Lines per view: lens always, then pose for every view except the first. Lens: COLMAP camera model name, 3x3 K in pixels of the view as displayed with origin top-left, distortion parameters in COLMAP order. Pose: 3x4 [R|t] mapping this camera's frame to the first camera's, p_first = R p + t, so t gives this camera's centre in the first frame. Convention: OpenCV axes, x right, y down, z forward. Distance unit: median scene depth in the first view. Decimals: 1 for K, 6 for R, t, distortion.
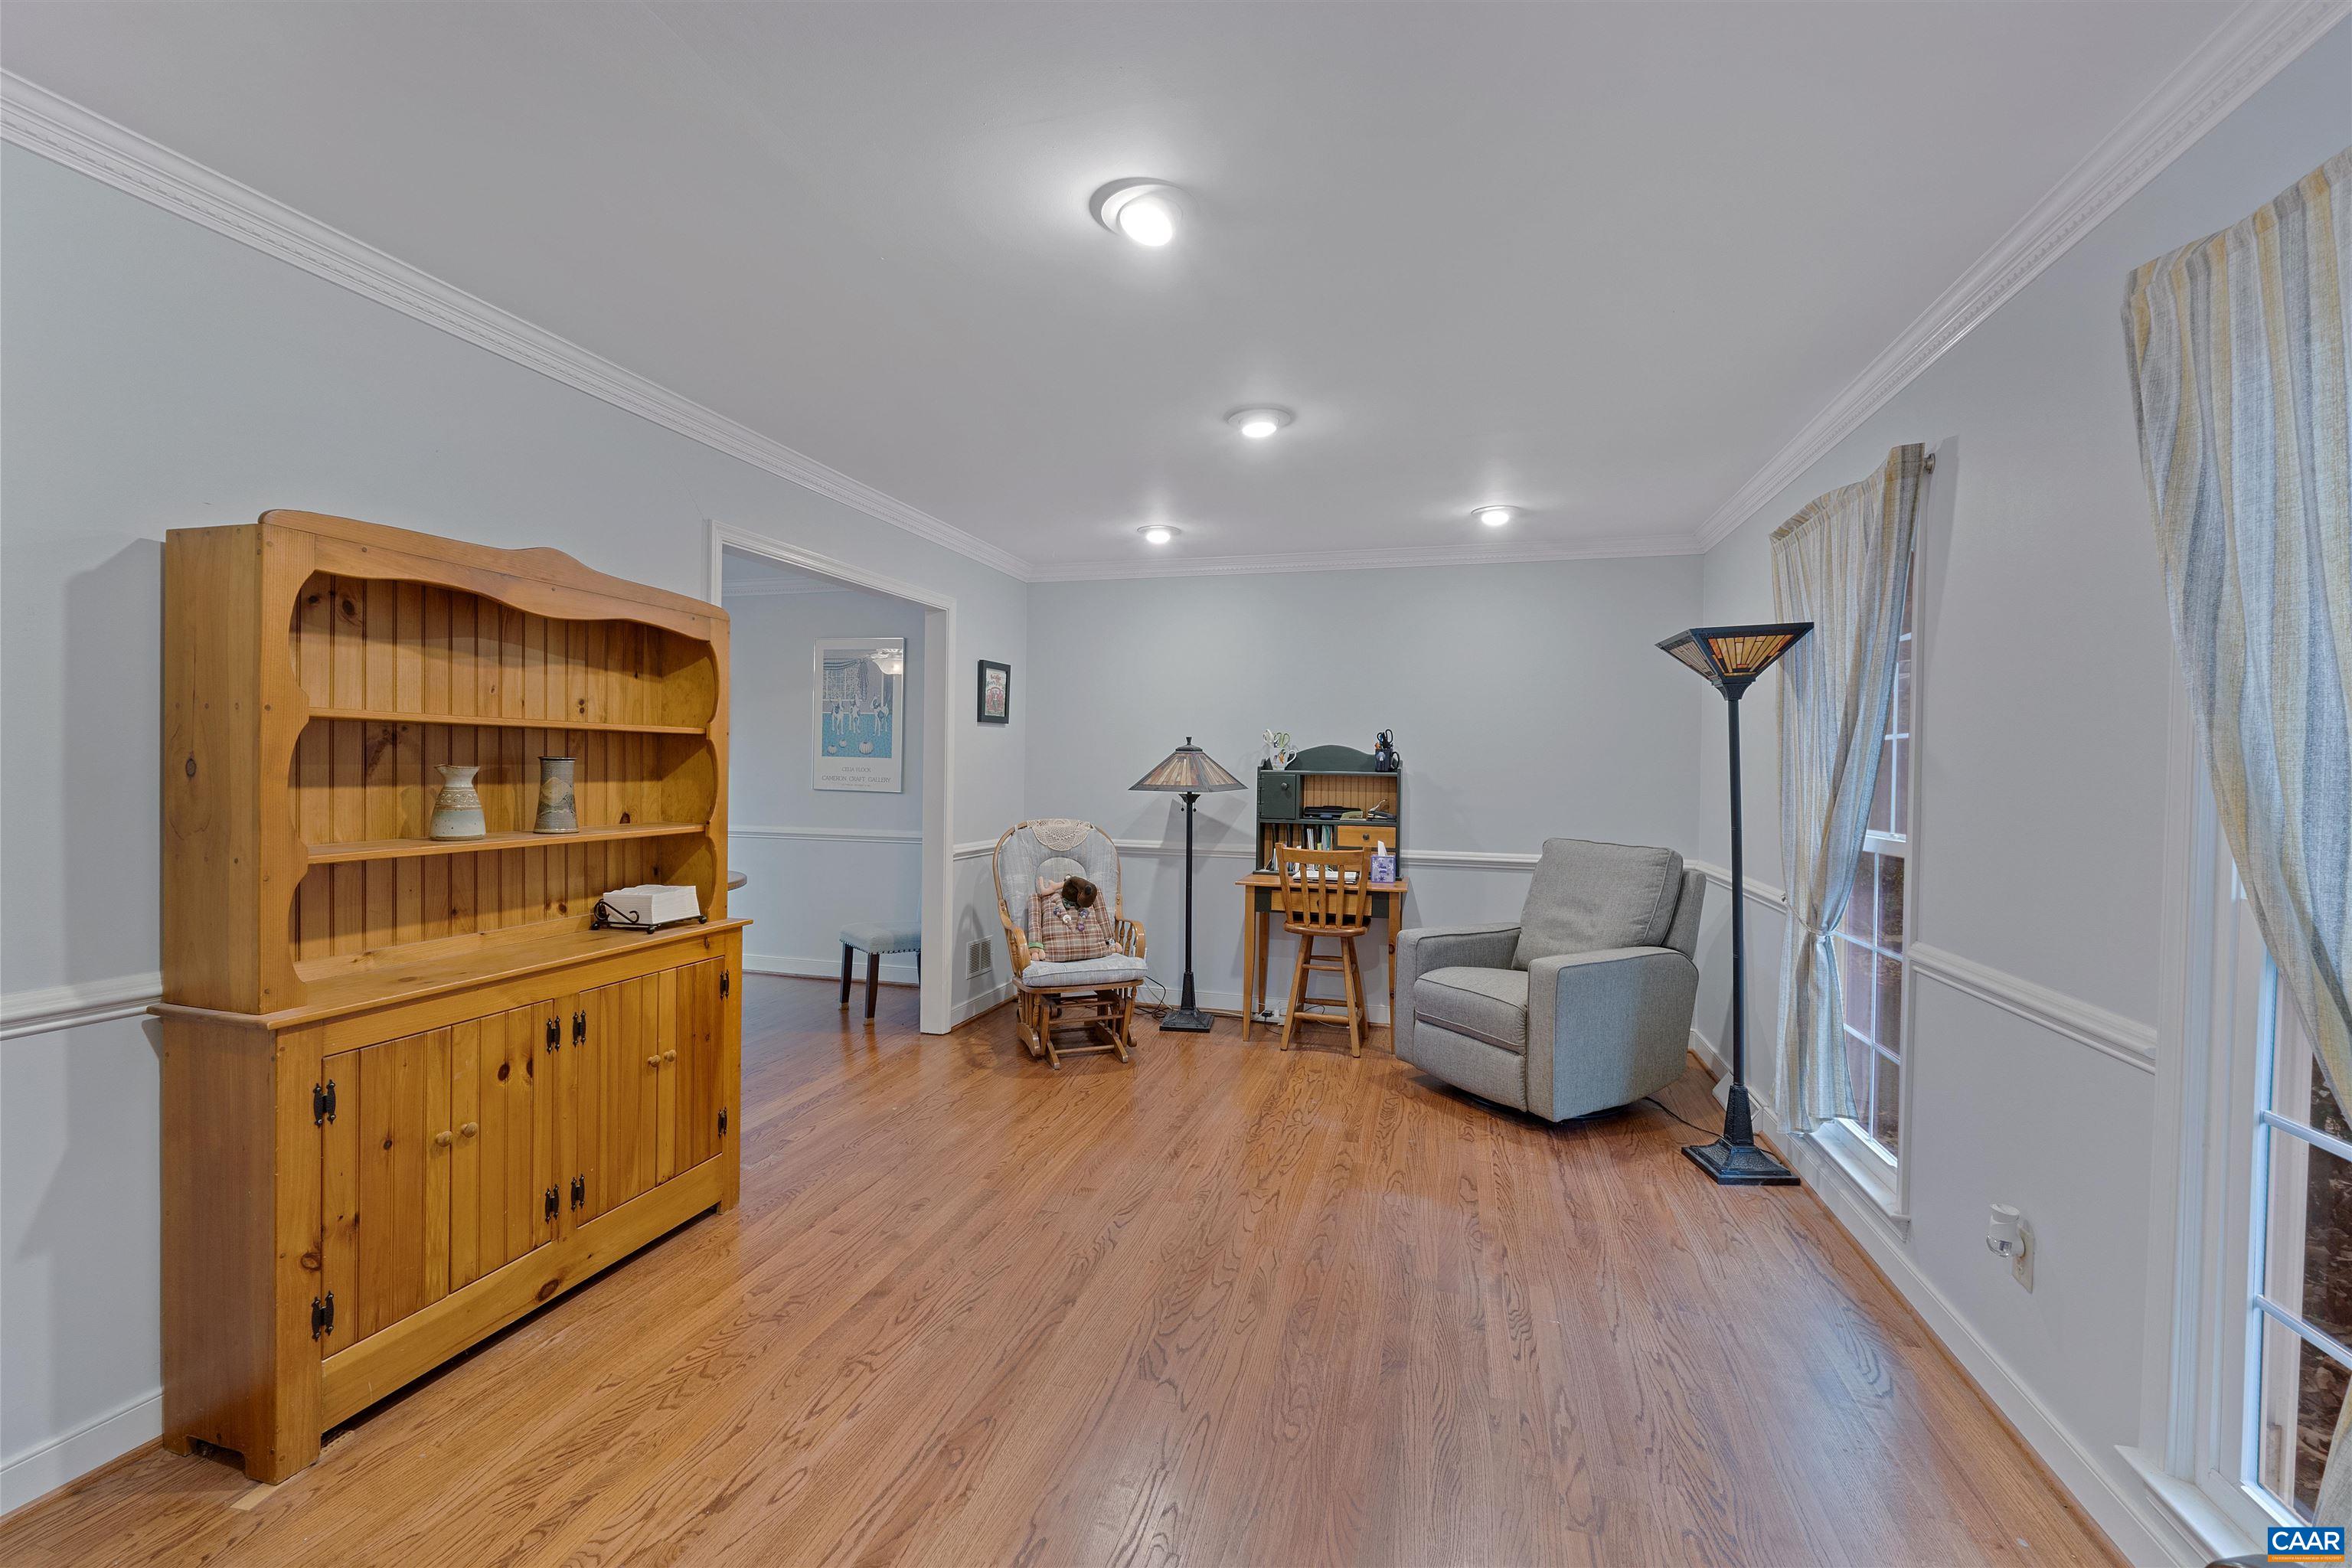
lens RADIAL K [[1002.1, 0, 1176.3], [0, 1002.1, 770.1], [0, 0, 1]] dist [-0.012341, 0.000286]
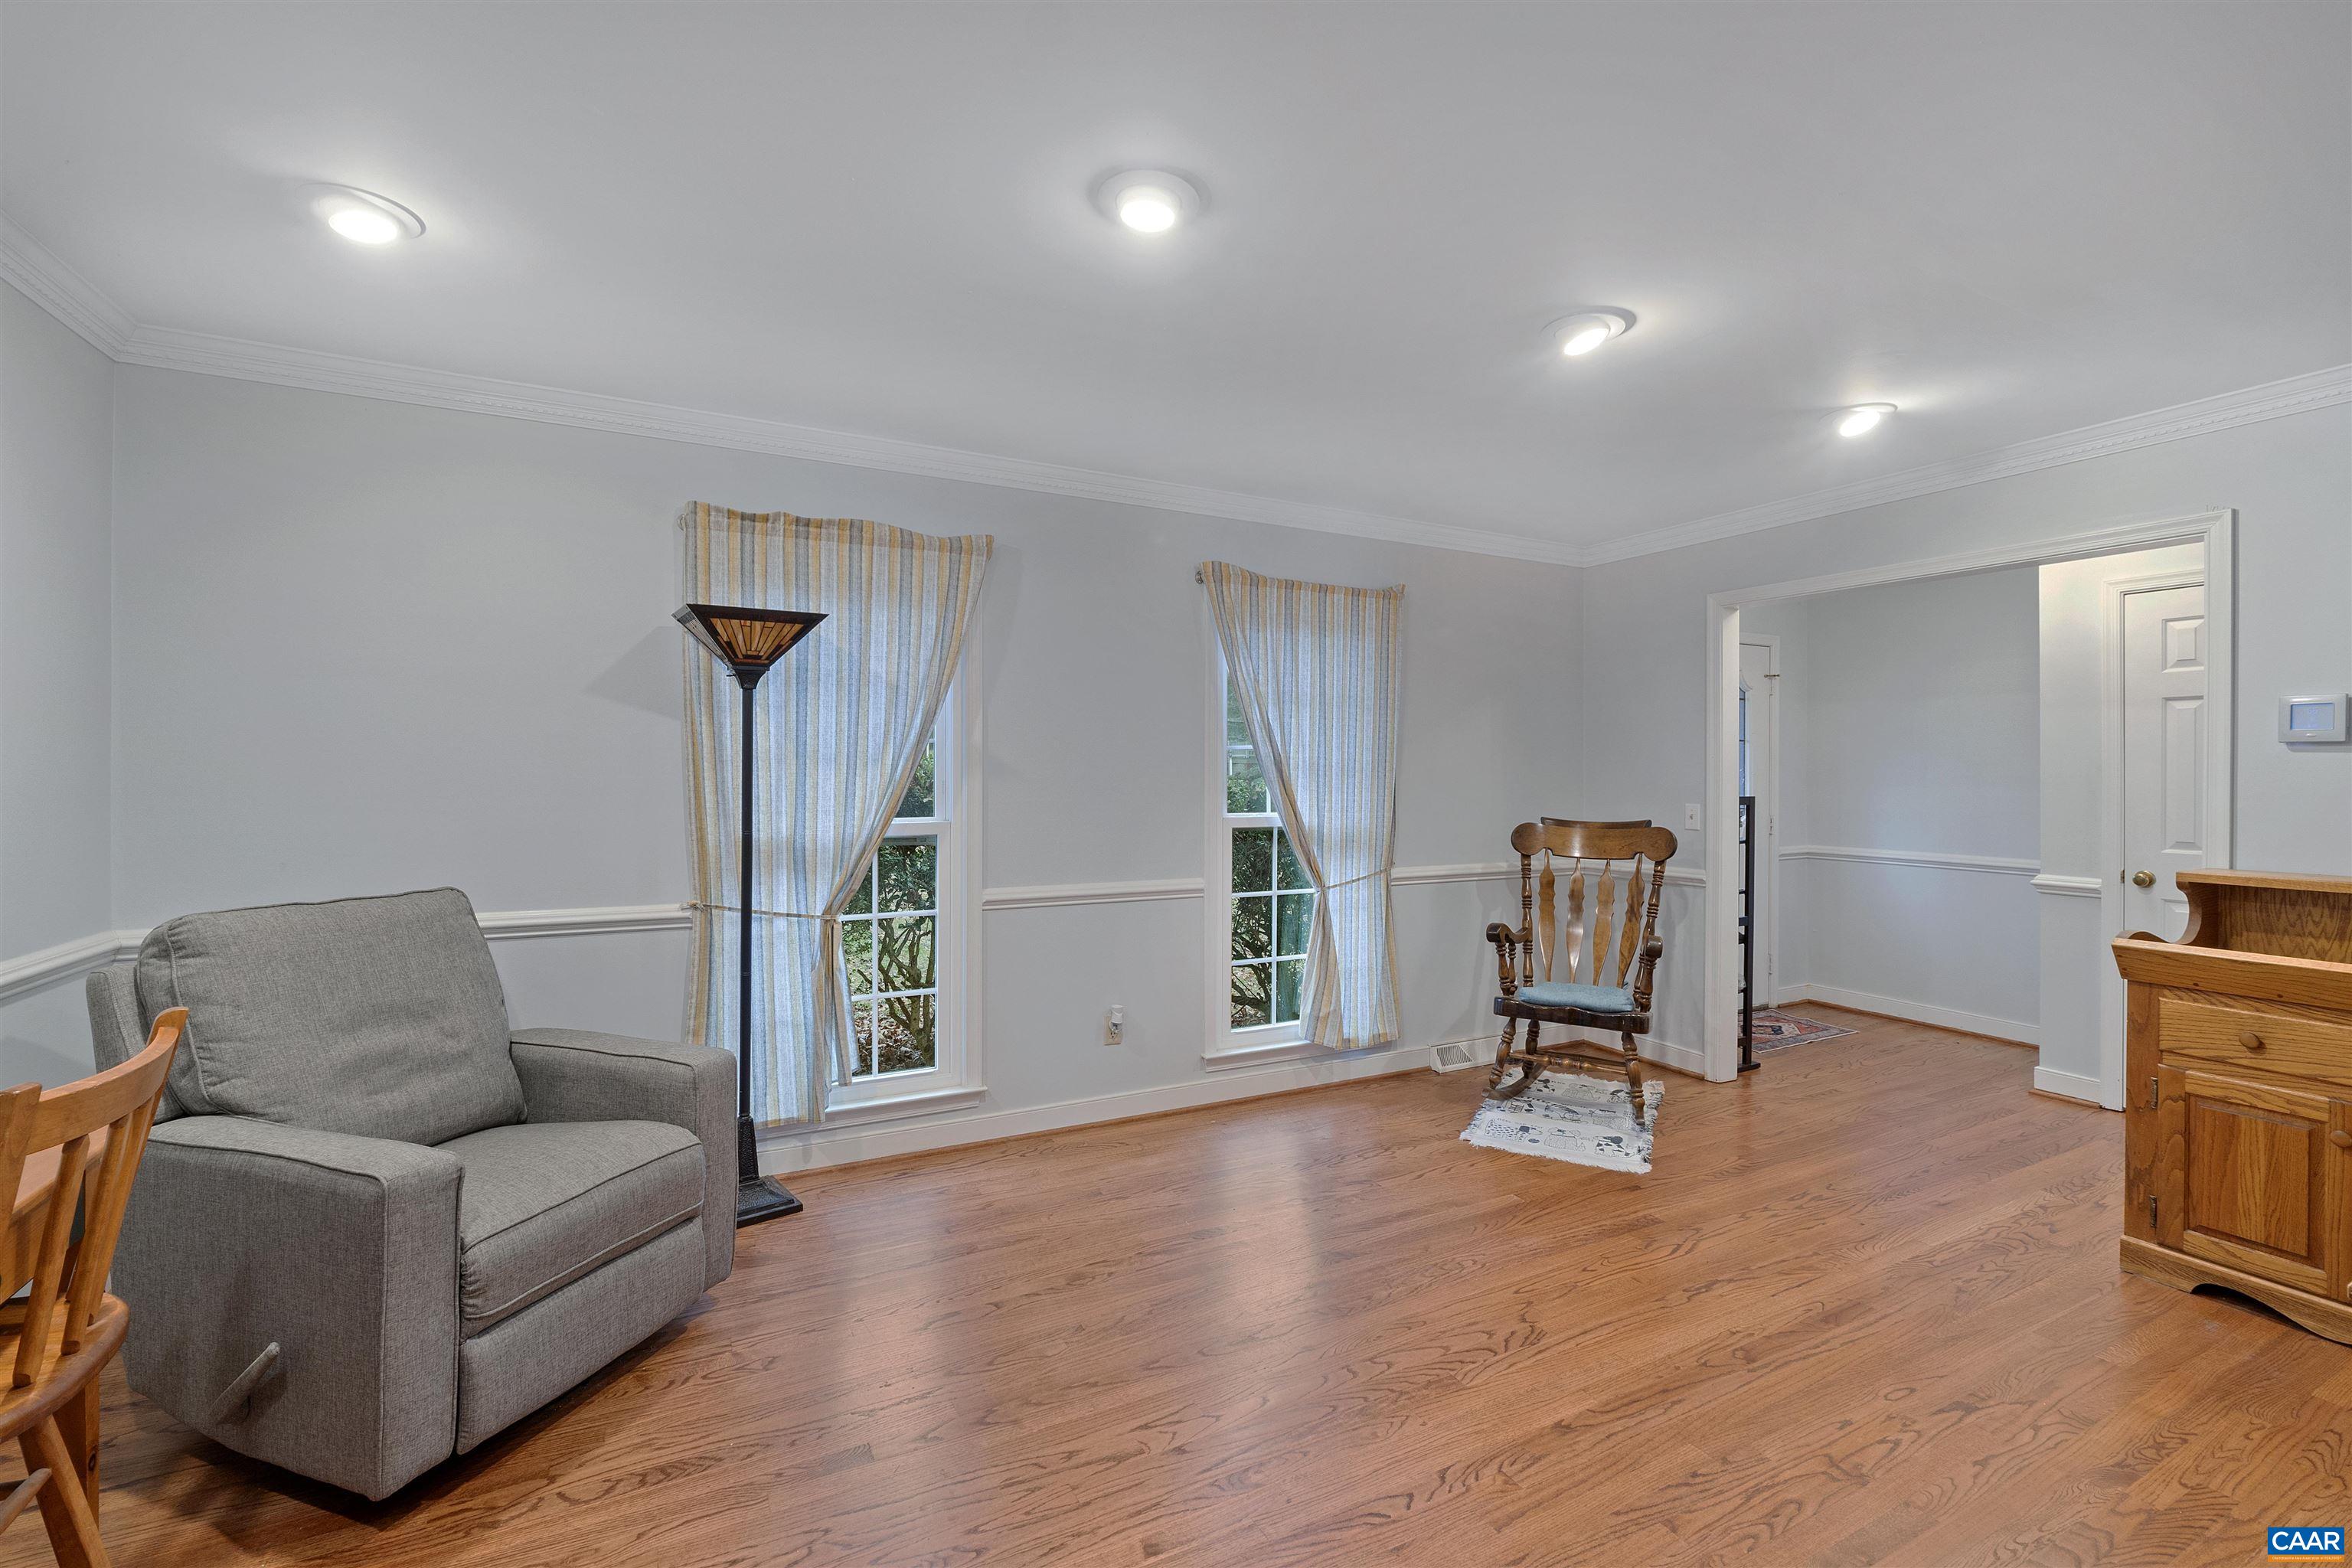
lens RADIAL K [[1002.1, 0, 1180.9], [0, 1002.1, 786.1], [0, 0, 1]] dist [-0.012341, 0.000286]
pose [[-0.691909, -0.024218, 0.721579, -0.364759], [-0.010832, 0.999673, 0.023165, -0.006772], [-0.721904, 0.008212, -0.691945, 1.397293]]
